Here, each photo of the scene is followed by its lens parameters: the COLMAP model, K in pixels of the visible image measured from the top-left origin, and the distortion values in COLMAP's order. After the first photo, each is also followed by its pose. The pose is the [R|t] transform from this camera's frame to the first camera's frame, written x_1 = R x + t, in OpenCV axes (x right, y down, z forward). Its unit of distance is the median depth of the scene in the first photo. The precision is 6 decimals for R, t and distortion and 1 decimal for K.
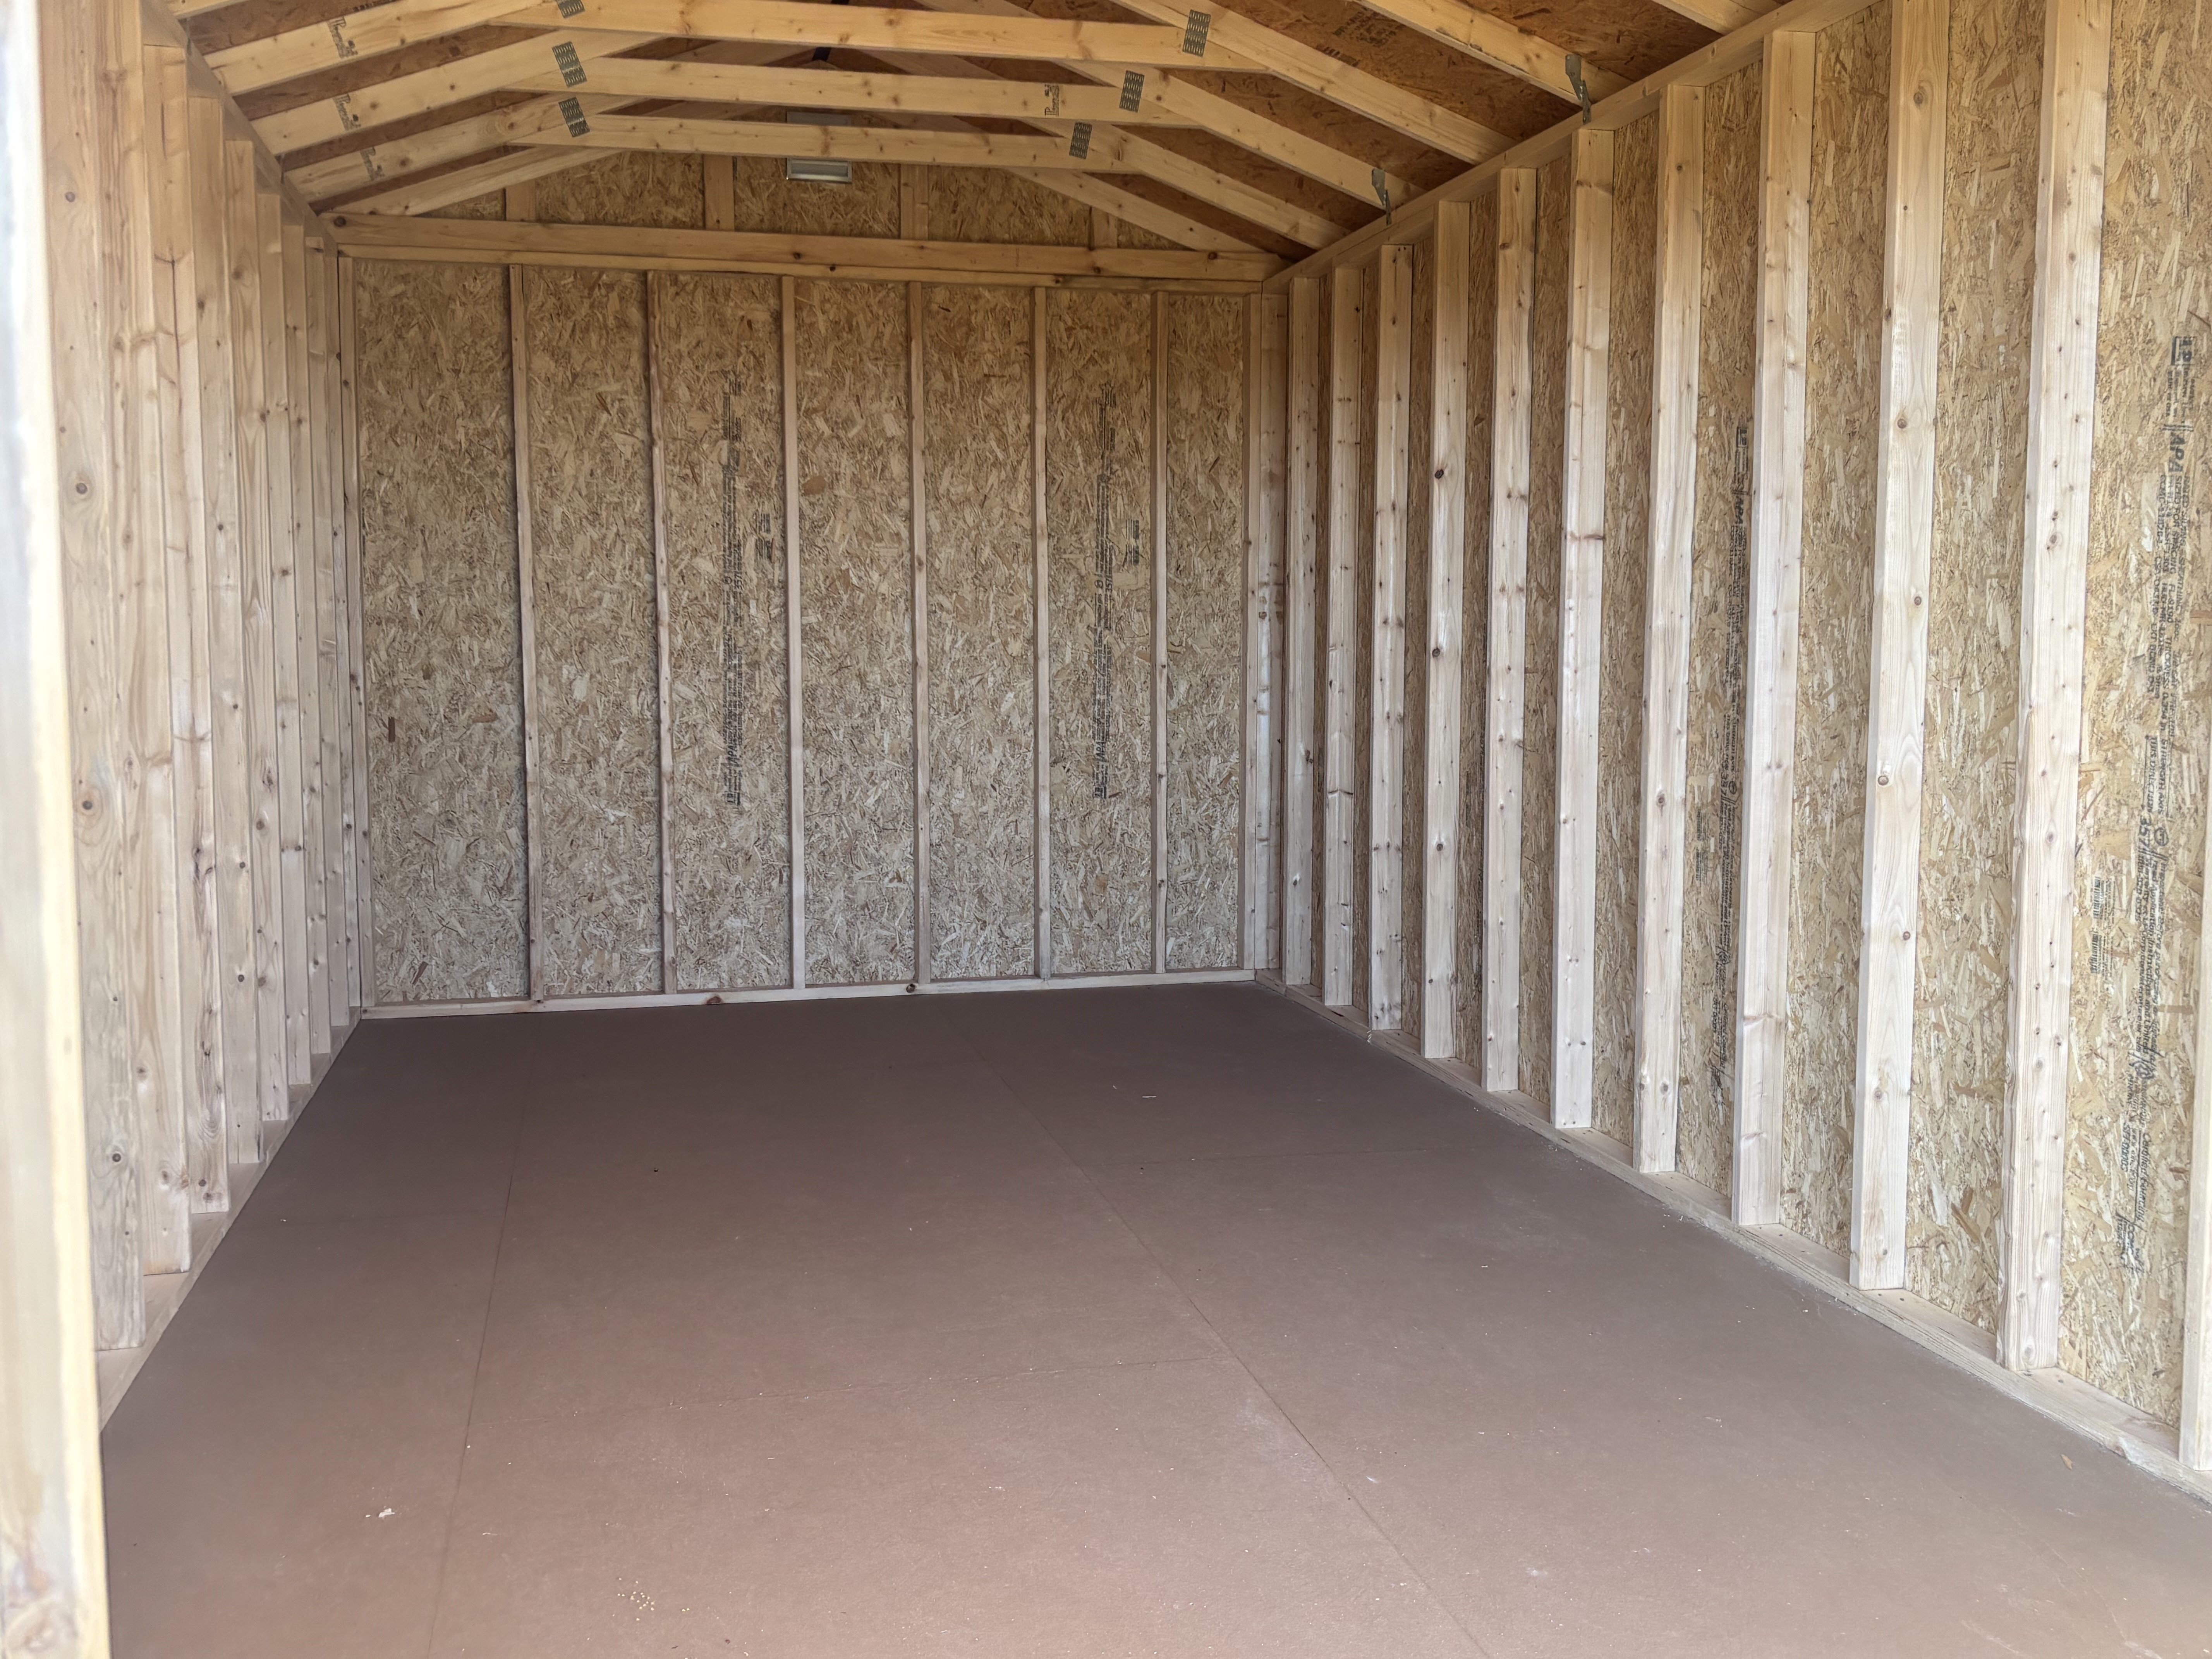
lens RADIAL K [[2162.4, 0, 1152.2], [0, 2162.4, 858.0], [0, 0, 1]] dist [0.028715, 0.000000]
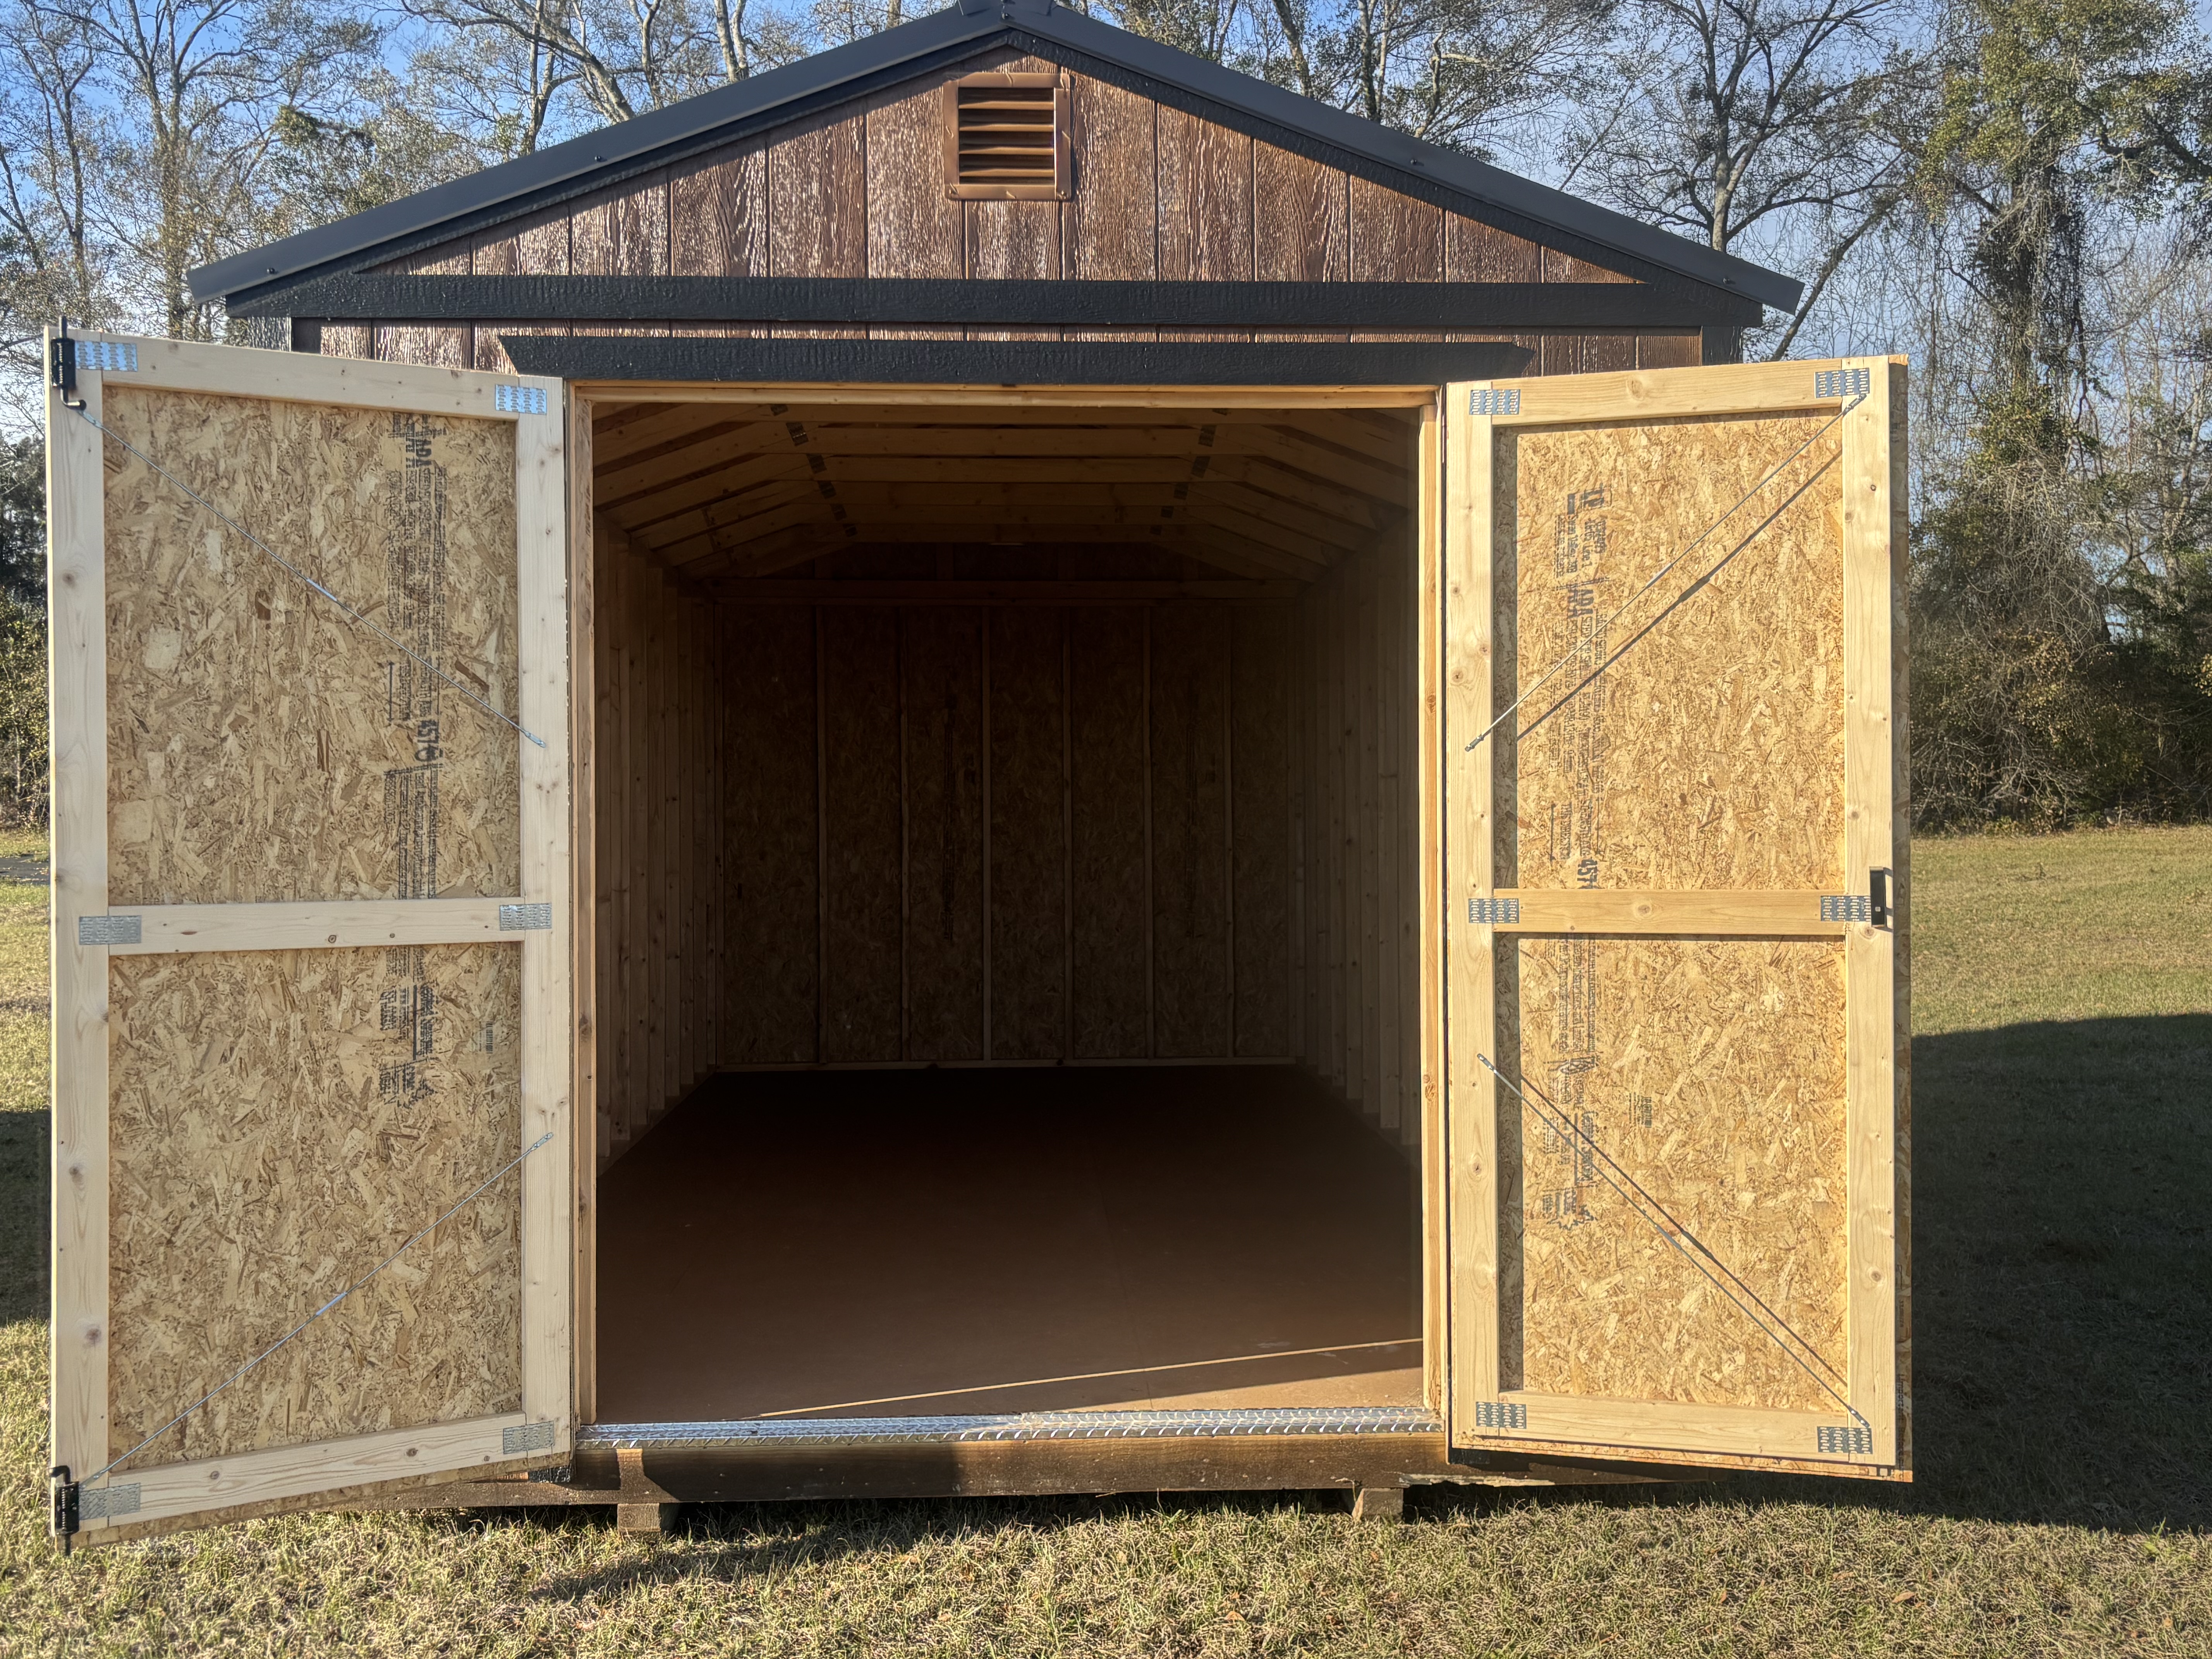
lens RADIAL K [[2162.4, 0, 1112.7], [0, 2162.4, 811.2], [0, 0, 1]] dist [0.028715, 0.000000]
pose [[0.979912, -0.007504, -0.199289, 0.234329], [-0.013646, 0.994427, -0.104544, 0.044705], [0.198962, 0.105163, 0.974348, -0.501368]]
